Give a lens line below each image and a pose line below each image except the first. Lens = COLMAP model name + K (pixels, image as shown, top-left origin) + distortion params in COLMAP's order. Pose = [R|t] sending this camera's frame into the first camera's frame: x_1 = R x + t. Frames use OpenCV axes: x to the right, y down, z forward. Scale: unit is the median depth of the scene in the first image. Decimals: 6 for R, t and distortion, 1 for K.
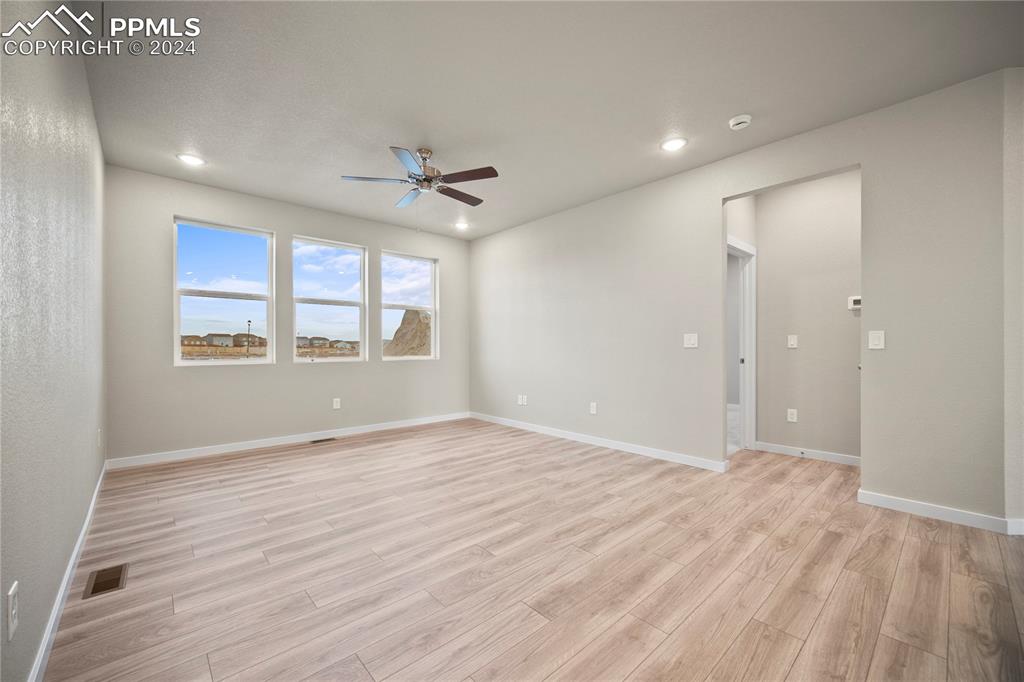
lens RADIAL K [[407.1, 0, 505.7], [0, 407.1, 350.1], [0, 0, 1]] dist [-0.003637, -0.000389]
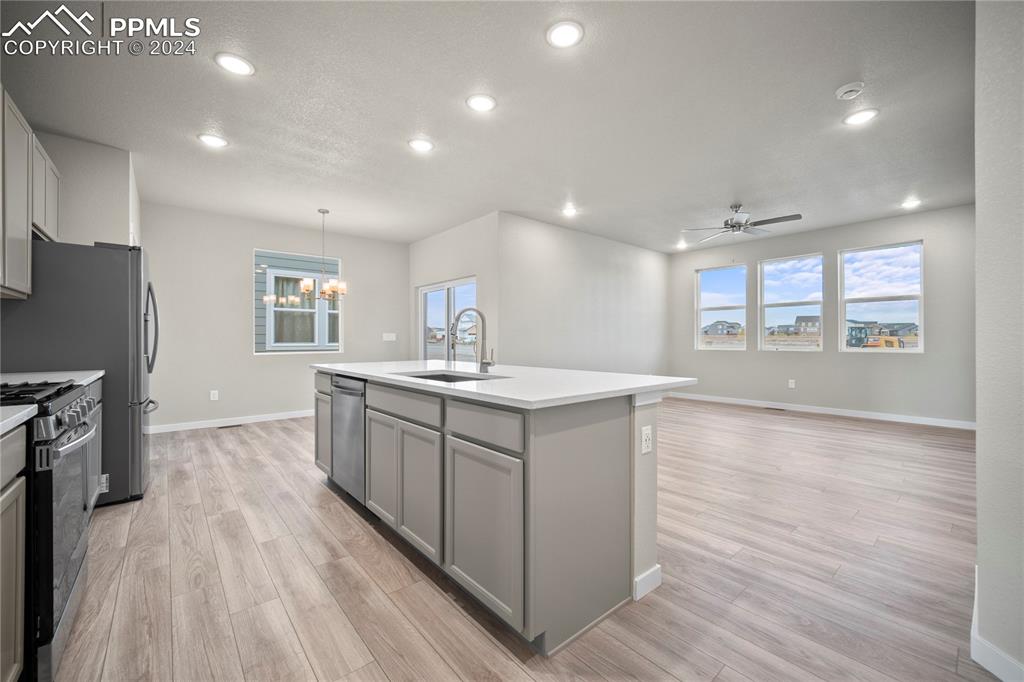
lens RADIAL K [[407.1, 0, 518.6], [0, 407.1, 340.4], [0, 0, 1]] dist [-0.003637, -0.000389]
pose [[-0.019883, 0.004496, -0.999792, 1.454489], [-0.002781, 0.999986, 0.004552, -0.009257], [0.999798, 0.002871, -0.019871, 0.275748]]
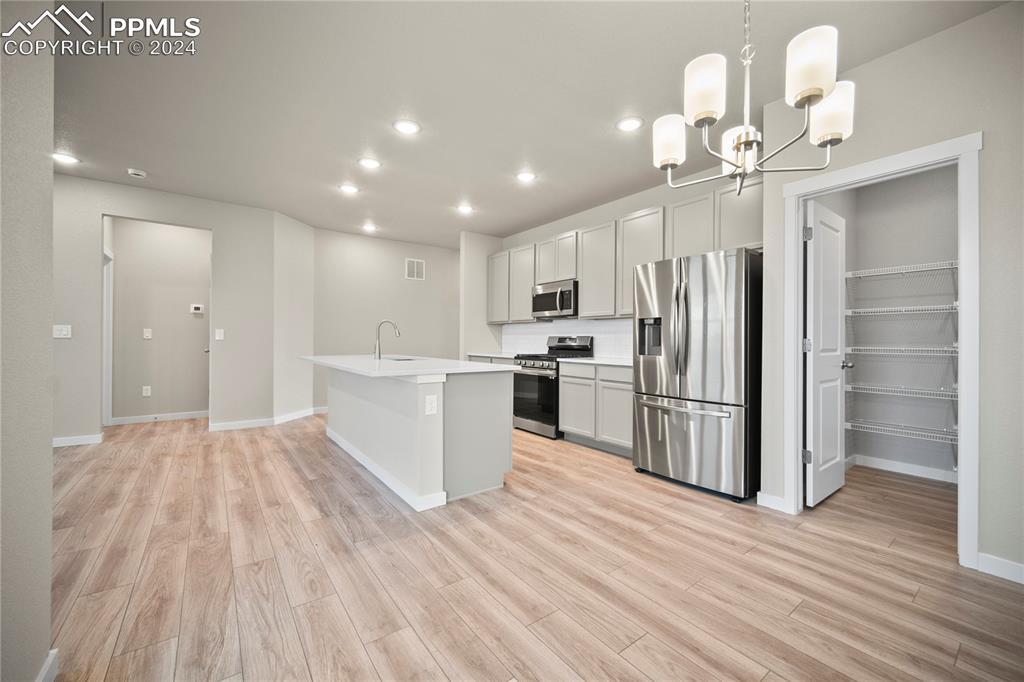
lens RADIAL K [[407.1, 0, 514.9], [0, 407.1, 340.1], [0, 0, 1]] dist [-0.003637, -0.000389]
pose [[0.088484, 0.003446, 0.996072, -0.649891], [-0.003428, 0.999989, -0.003155, -0.000979], [-0.996072, -0.003135, 0.088495, -0.378178]]
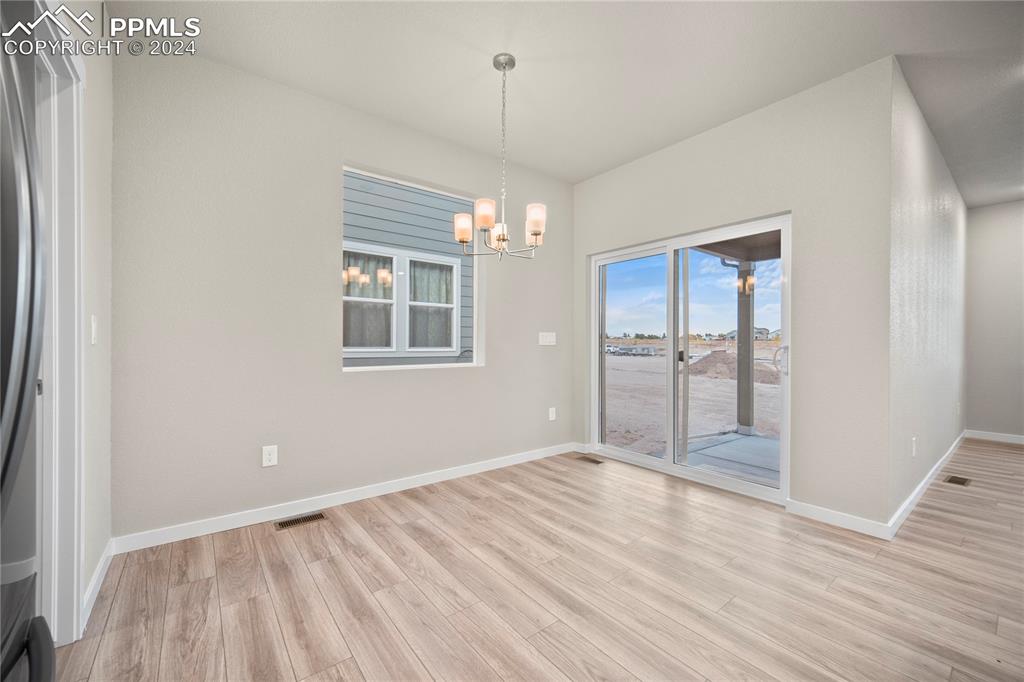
lens RADIAL K [[407.1, 0, 515.1], [0, 407.1, 346.0], [0, 0, 1]] dist [-0.003637, -0.000389]
pose [[-0.067524, 0.006709, -0.997695, 0.553533], [-0.008137, 0.999940, 0.007275, -0.001460], [0.997684, 0.008610, -0.067466, -0.494548]]
